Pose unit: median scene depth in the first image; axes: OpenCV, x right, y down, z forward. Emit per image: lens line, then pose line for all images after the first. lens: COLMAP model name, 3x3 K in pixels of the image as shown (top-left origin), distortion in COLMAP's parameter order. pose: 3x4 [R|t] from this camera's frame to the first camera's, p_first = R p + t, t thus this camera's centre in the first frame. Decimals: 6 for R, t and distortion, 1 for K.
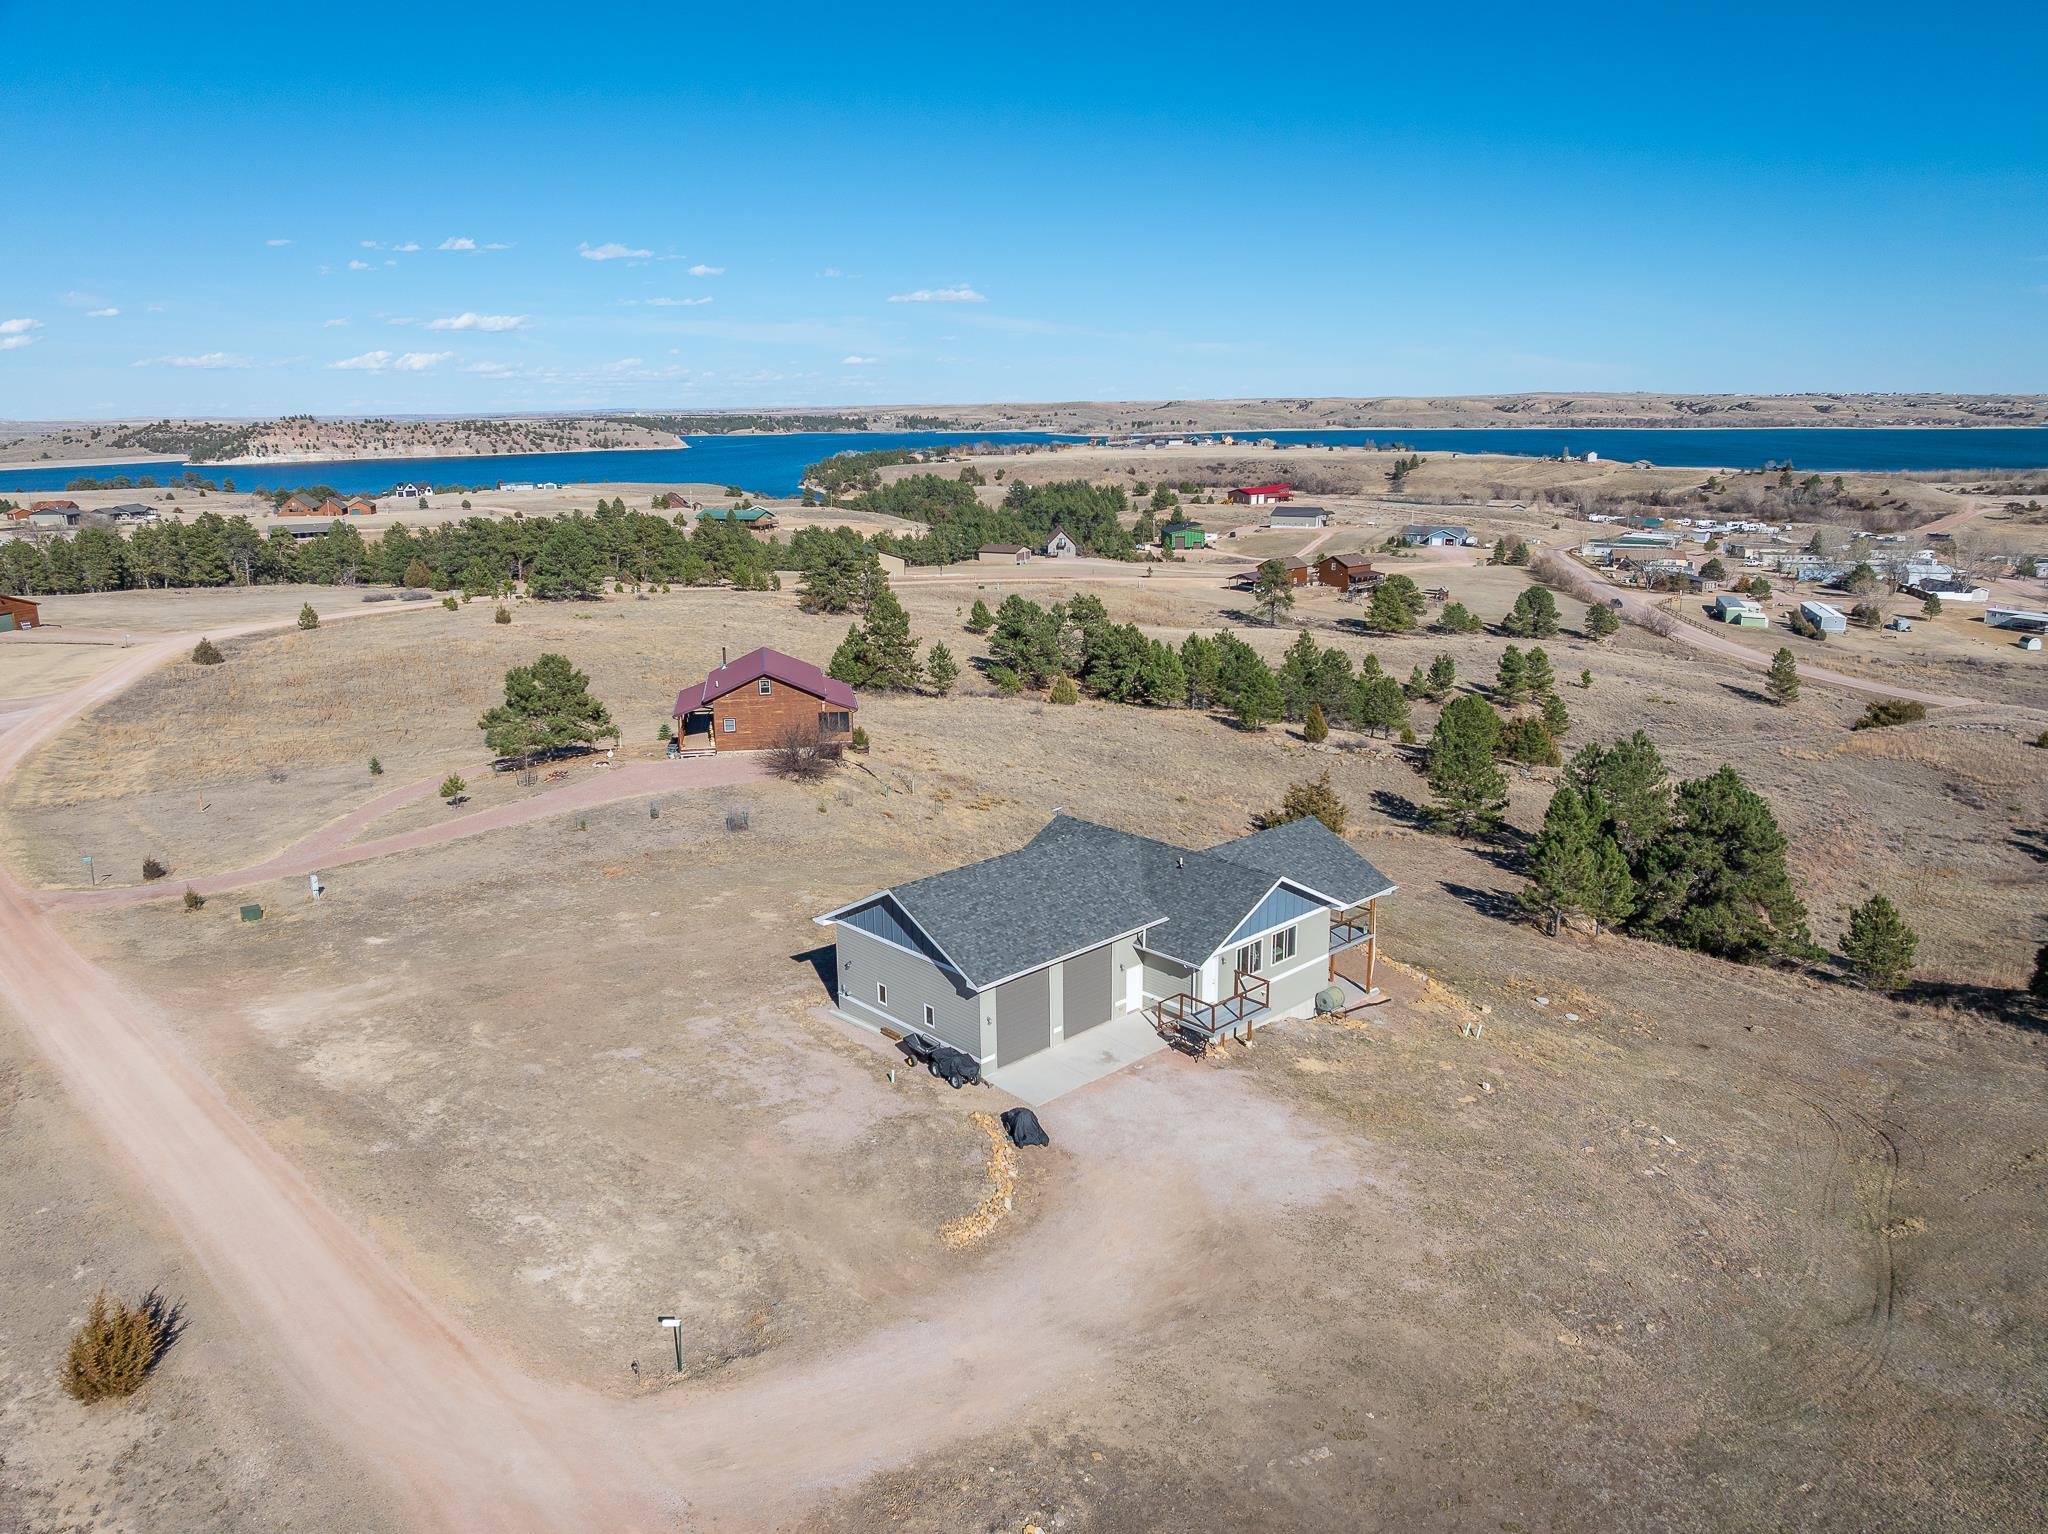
lens RADIAL K [[1443.6, 0, 1024.0], [0, 1443.6, 767.0], [0, 0, 1]] dist [-0.024753, -0.004709]
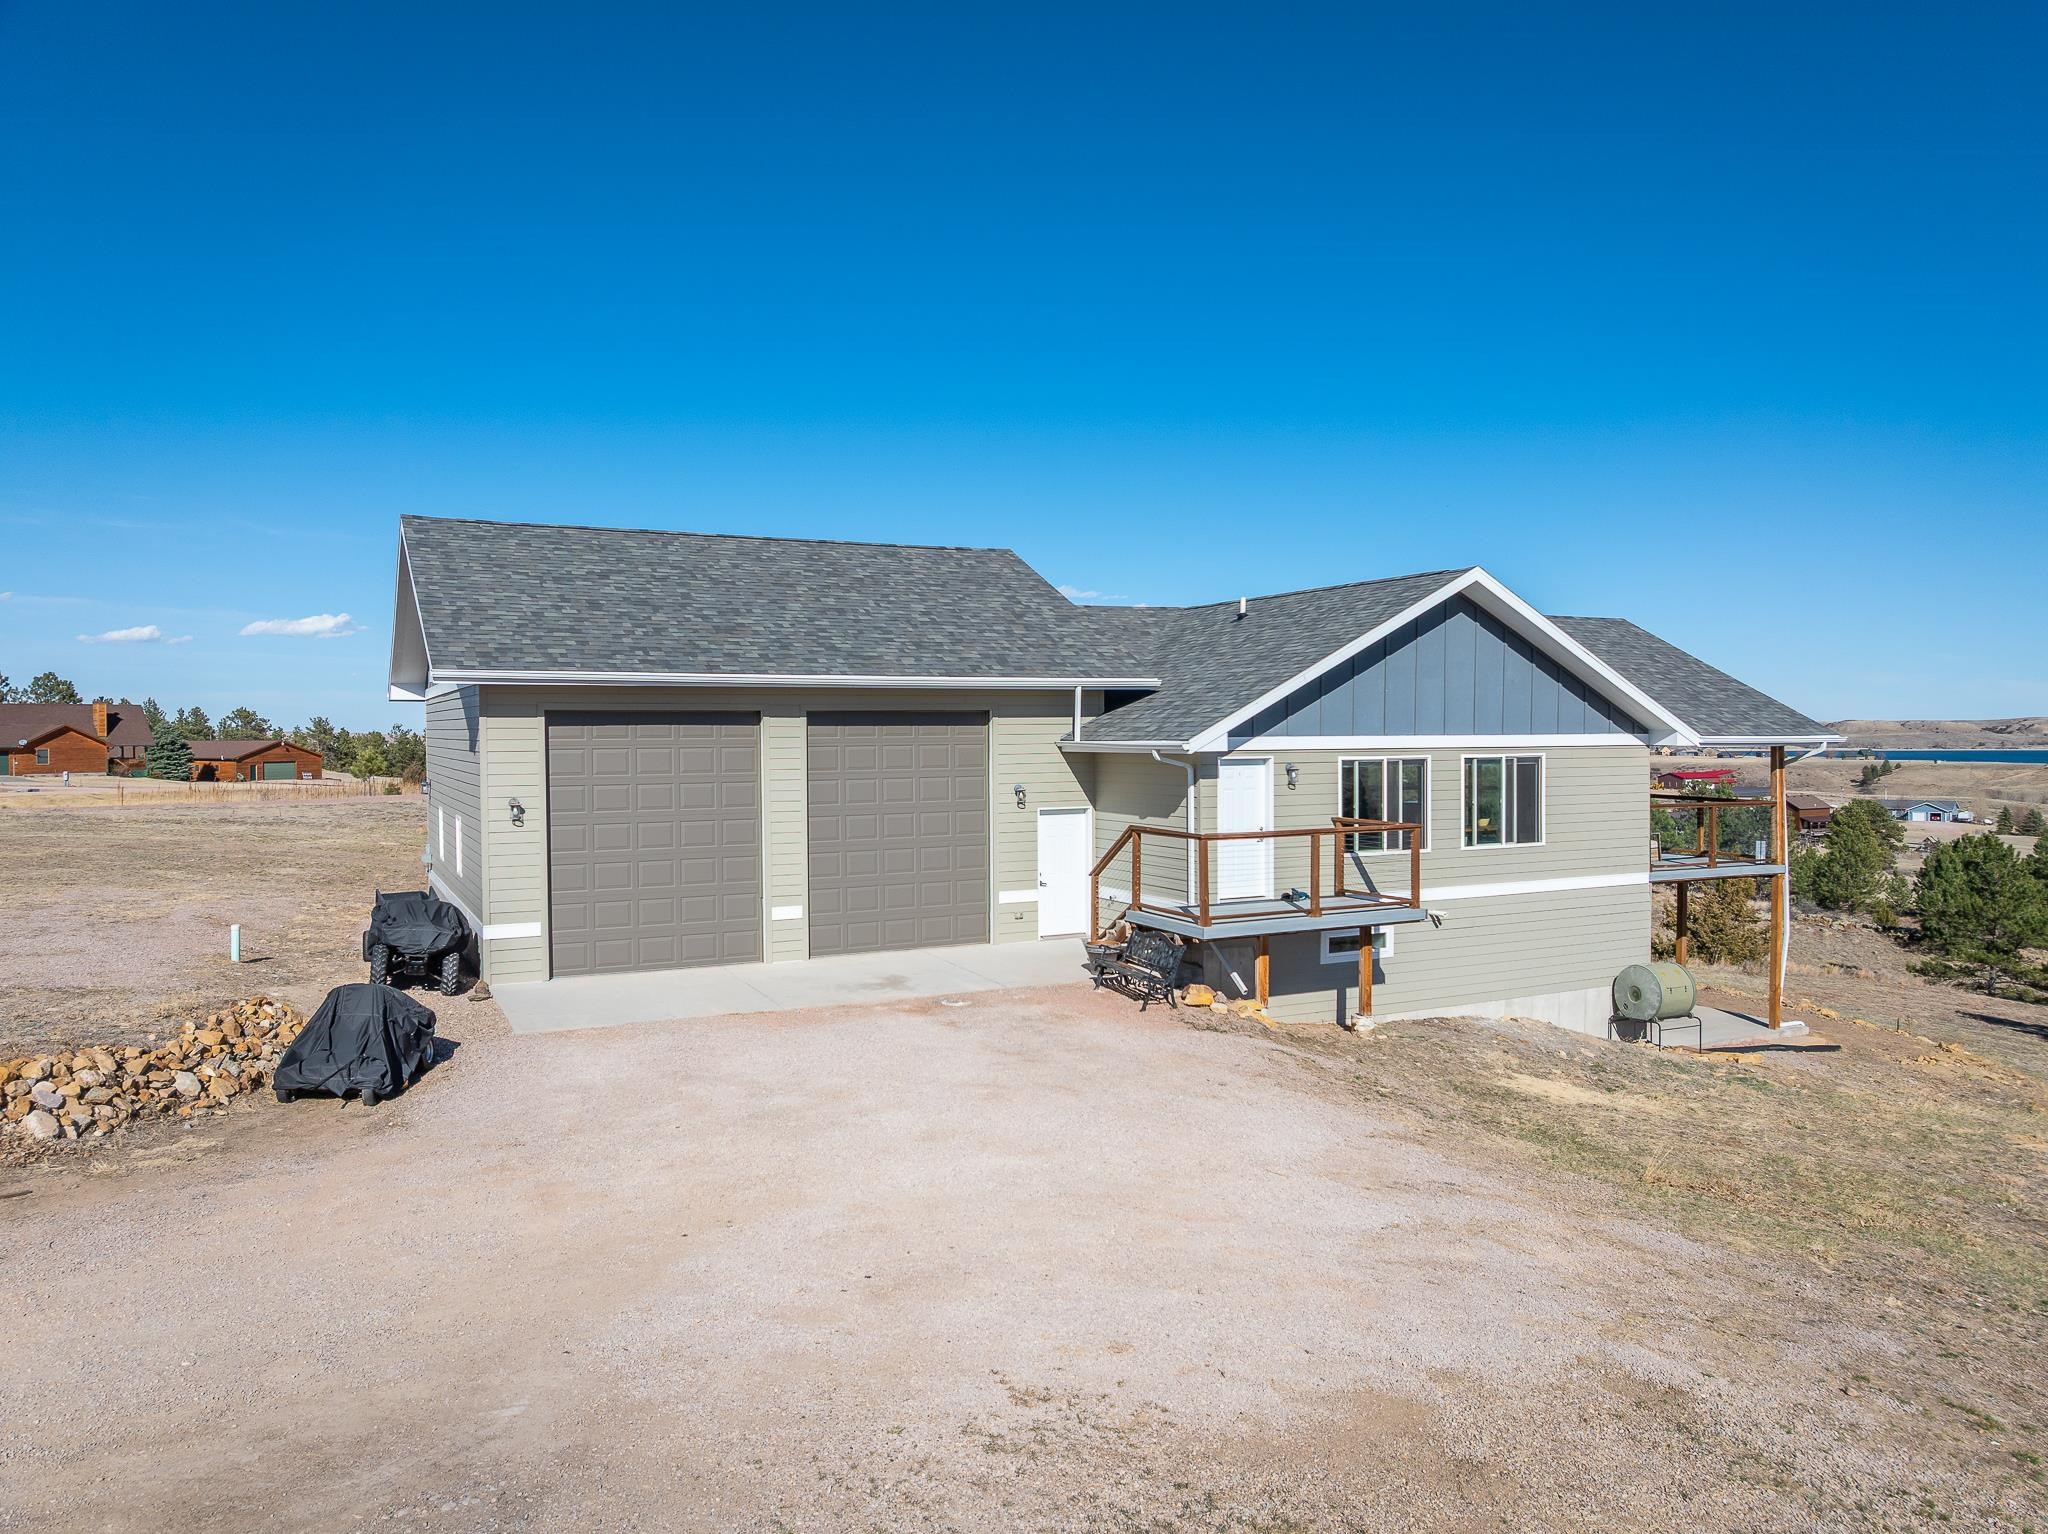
lens RADIAL K [[1443.6, 0, 1024.0], [0, 1443.6, 767.0], [0, 0, 1]] dist [-0.024753, -0.004709]
pose [[0.959833, 0.013926, -0.280227, 0.161961], [-0.073945, 0.976012, -0.204773, 0.194505], [0.270653, 0.217269, 0.937838, 0.605814]]
